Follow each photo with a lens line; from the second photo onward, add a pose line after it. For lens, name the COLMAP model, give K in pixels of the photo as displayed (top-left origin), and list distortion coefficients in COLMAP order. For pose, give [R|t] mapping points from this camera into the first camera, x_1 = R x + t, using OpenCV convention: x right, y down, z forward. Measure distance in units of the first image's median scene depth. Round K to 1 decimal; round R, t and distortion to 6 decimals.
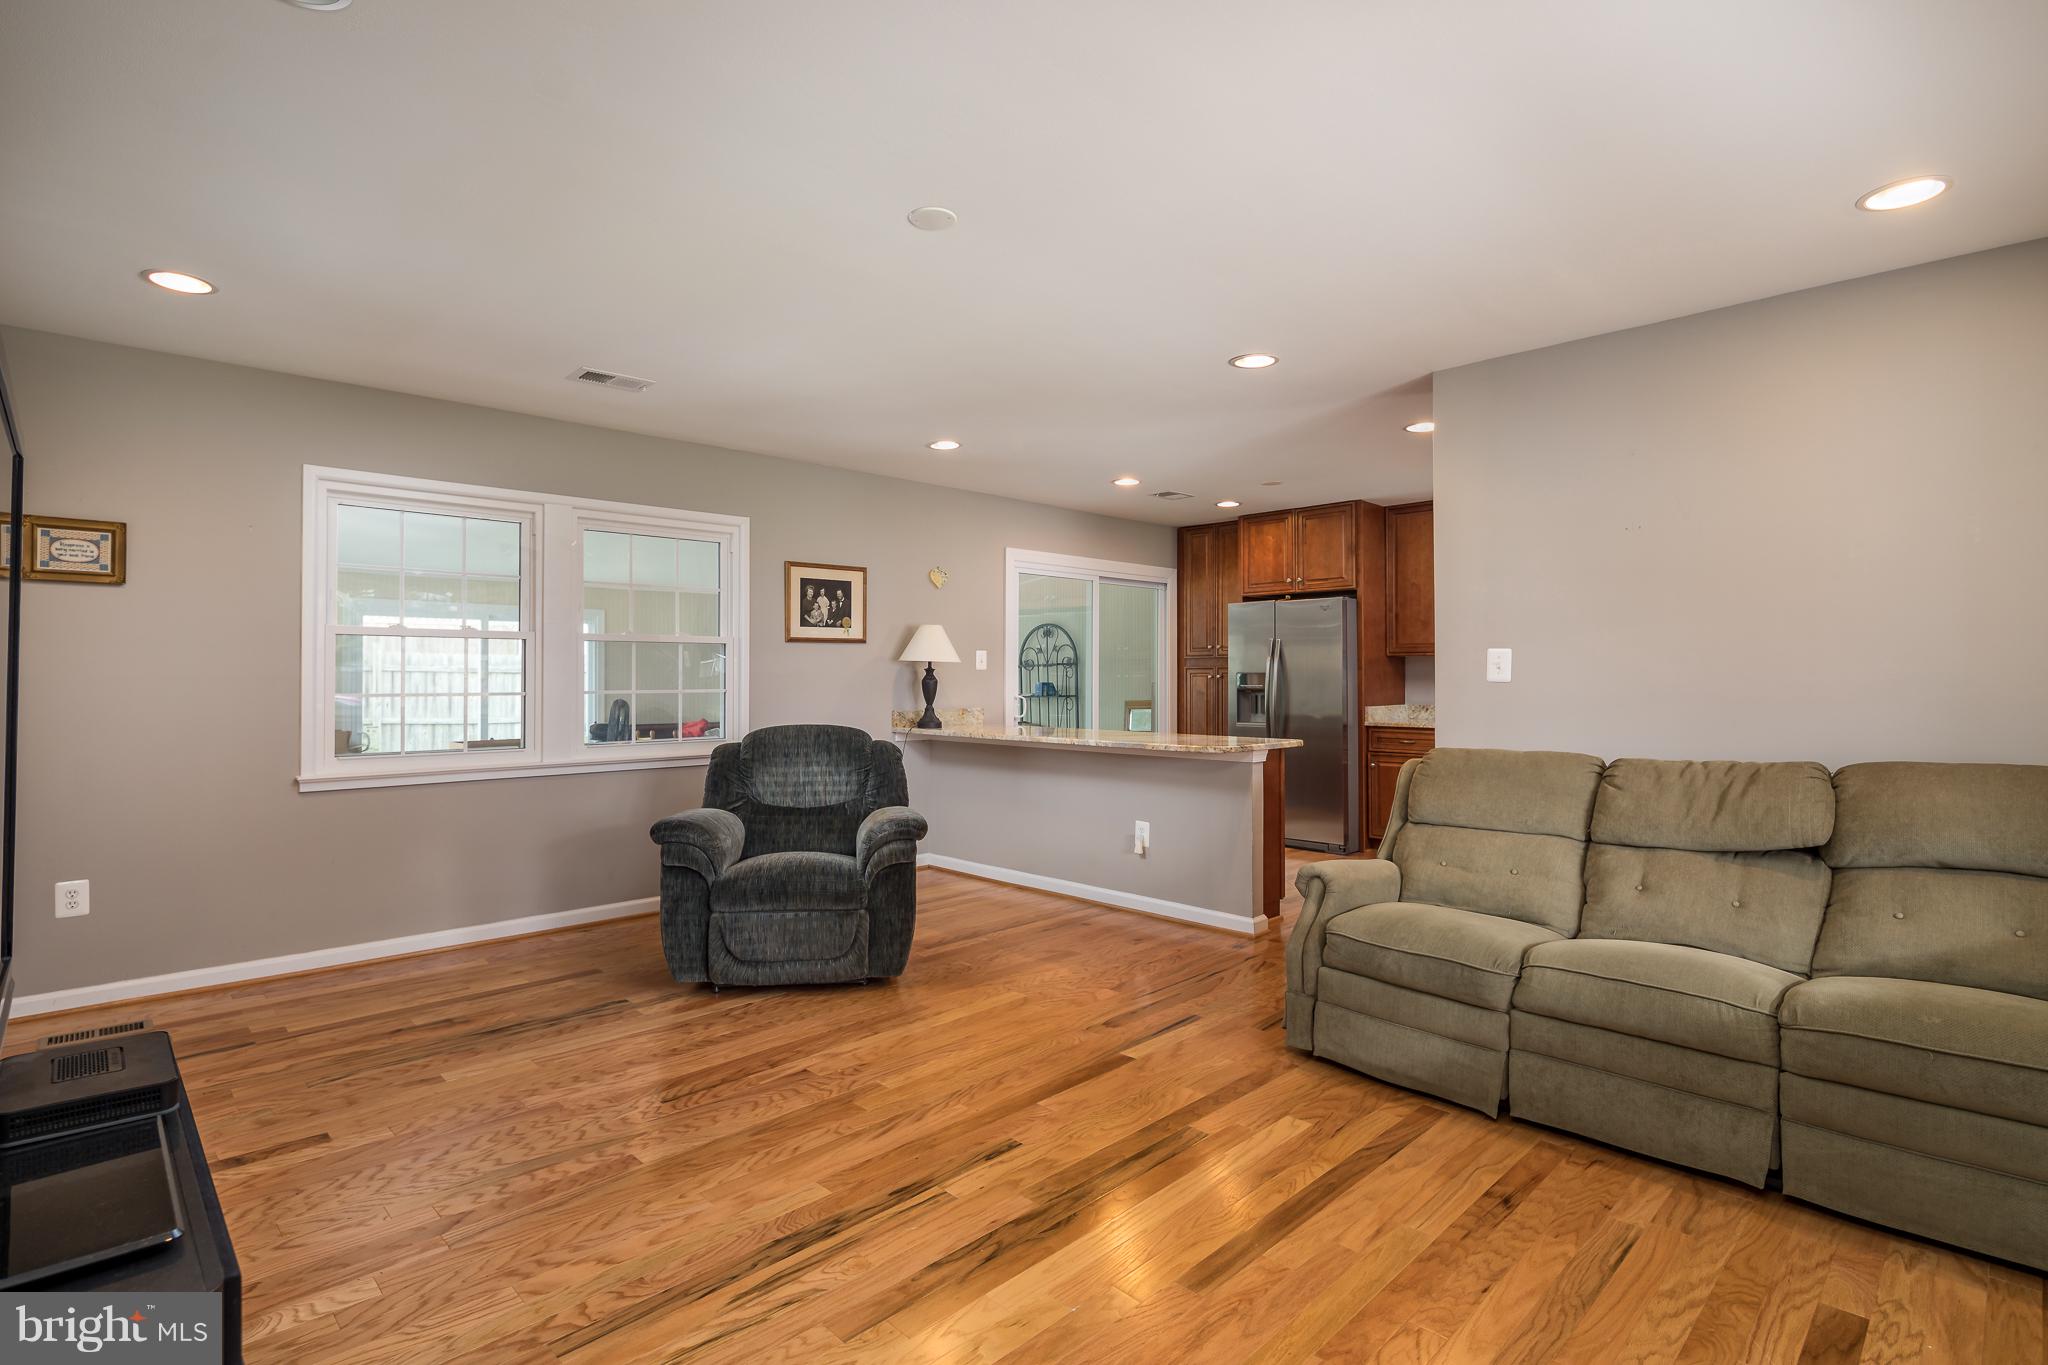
lens RADIAL K [[994.0, 0, 1011.6], [0, 994.0, 666.3], [0, 0, 1]] dist [0.001505, -0.000100]
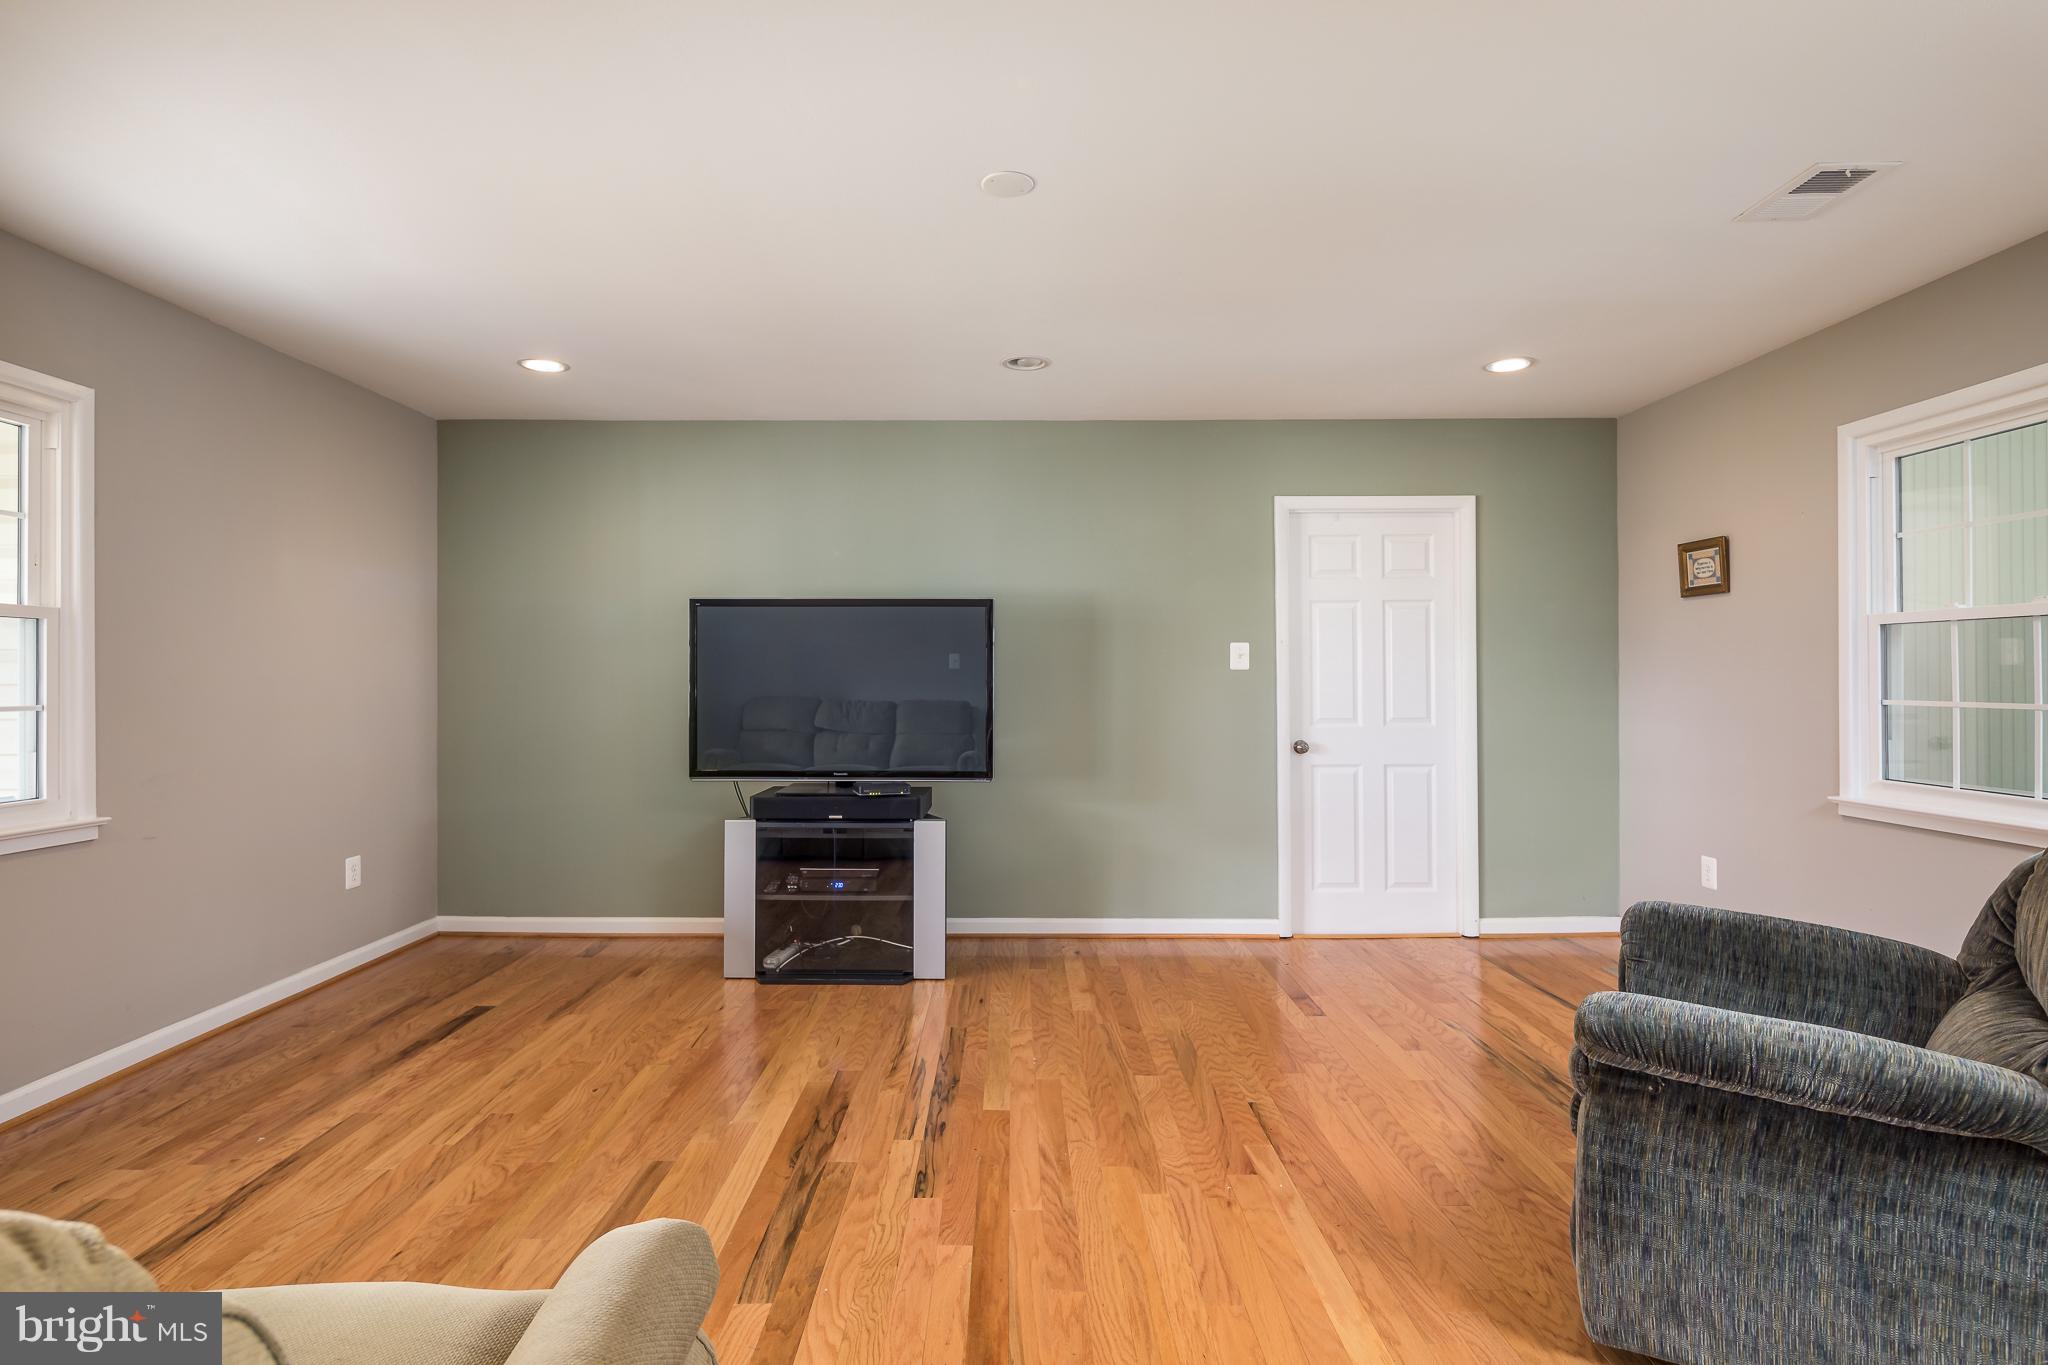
lens RADIAL K [[994.0, 0, 1011.6], [0, 994.0, 666.3], [0, 0, 1]] dist [0.001505, -0.000100]
pose [[-0.695990, -0.005779, -0.718029, 0.572187], [0.007690, 0.999850, -0.015501, 0.011205], [0.718011, -0.016311, -0.695841, 1.617610]]
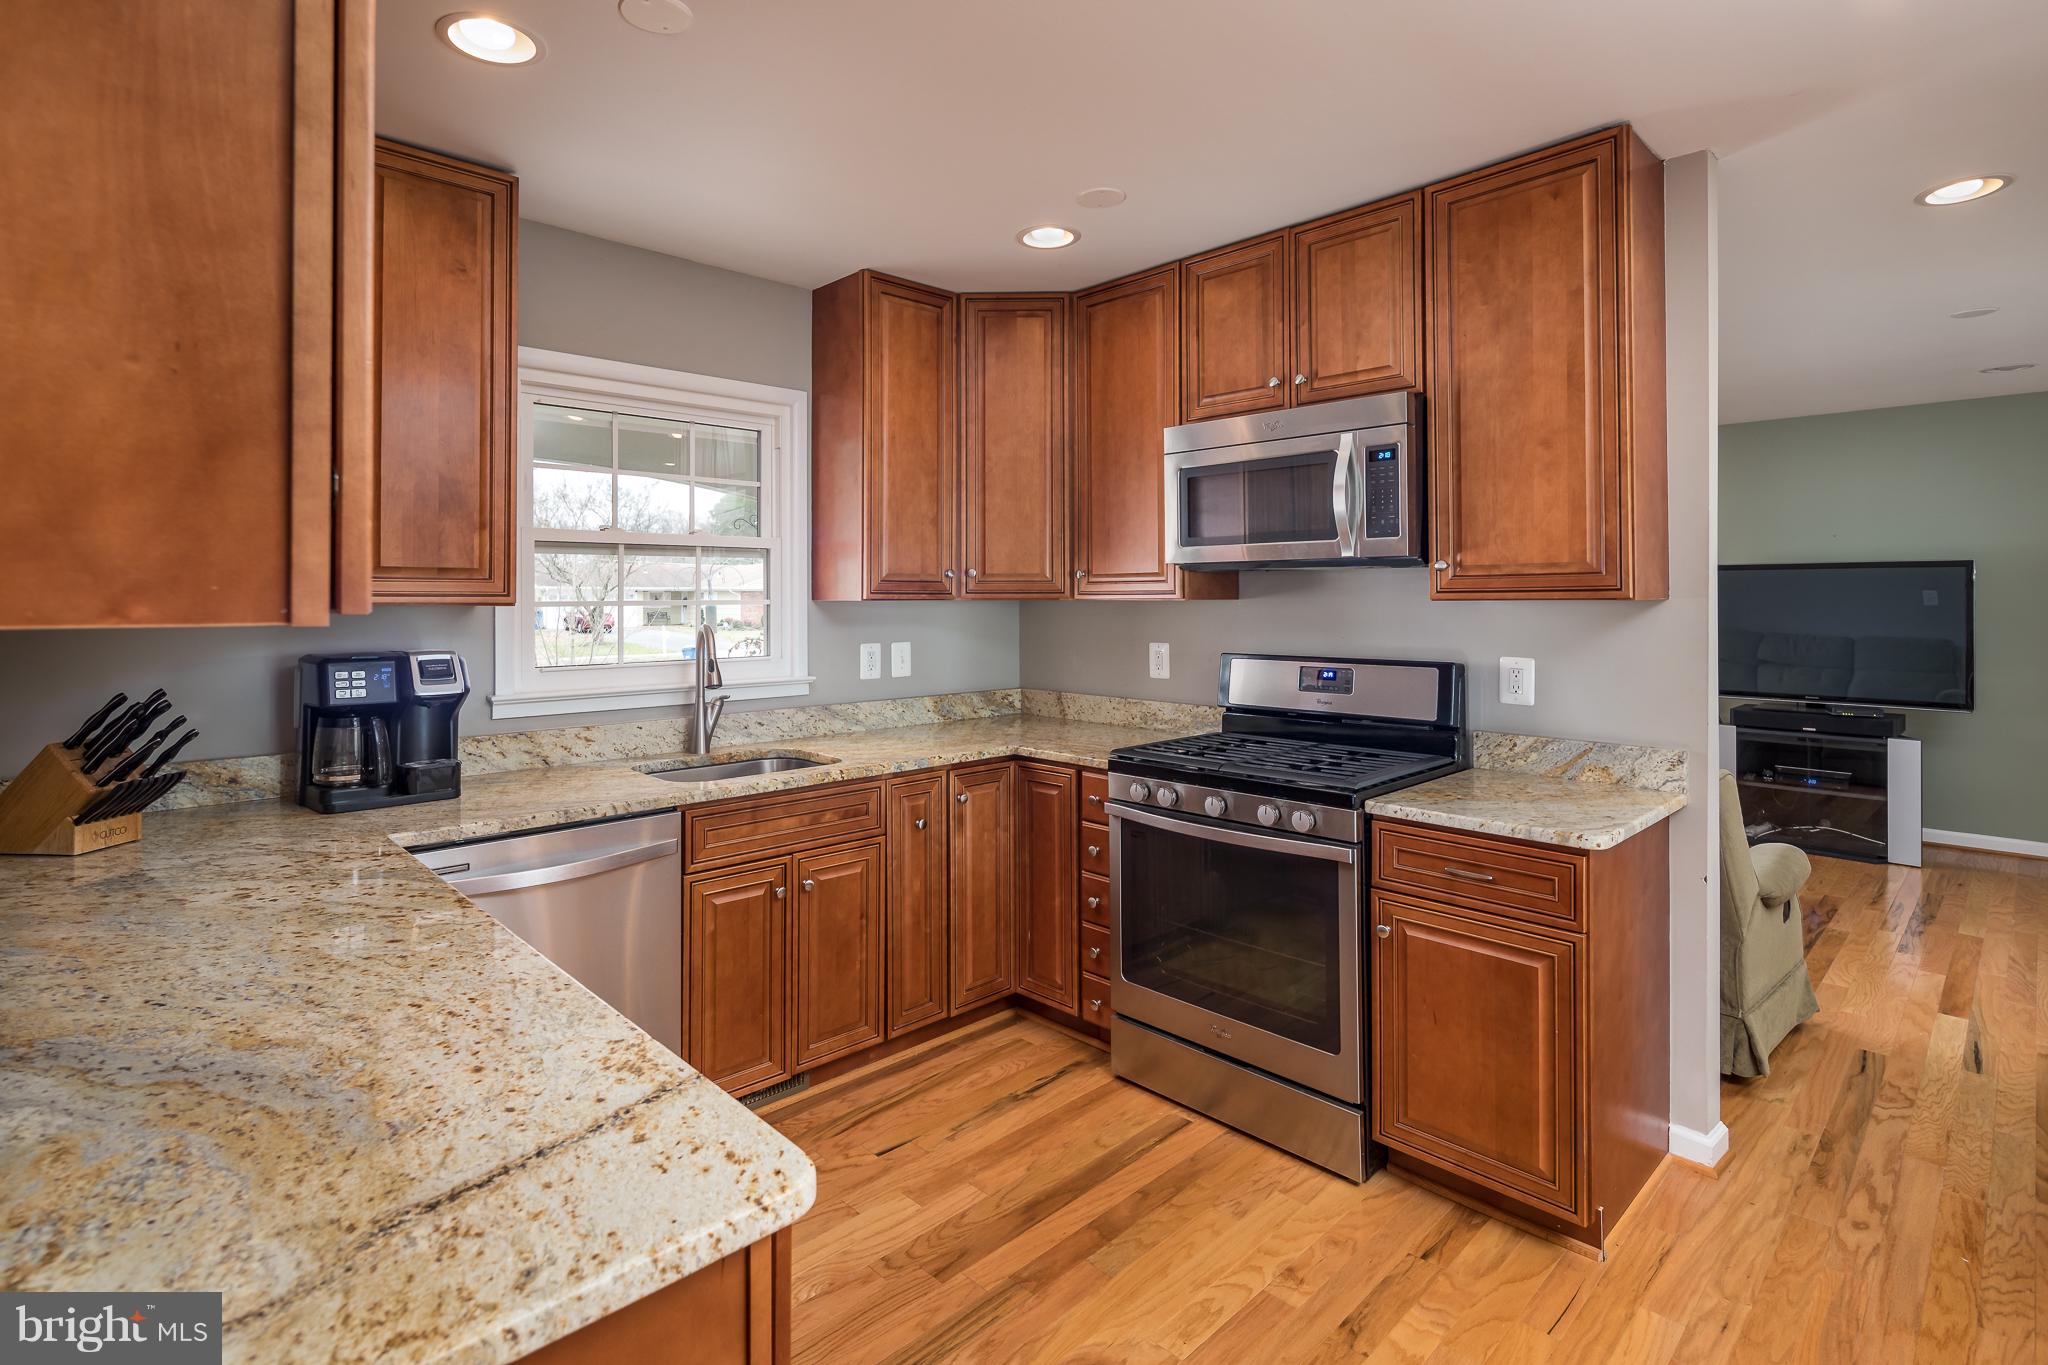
lens RADIAL K [[994.6, 0, 1028.1], [0, 994.6, 596.3], [0, 0, 1]] dist [-0.000946, 0.000101]
pose [[-0.999976, 0.000139, -0.006861, 1.251434], [0.000191, 0.999971, -0.007591, -0.036637], [0.006859, -0.007592, -0.999948, 2.352723]]
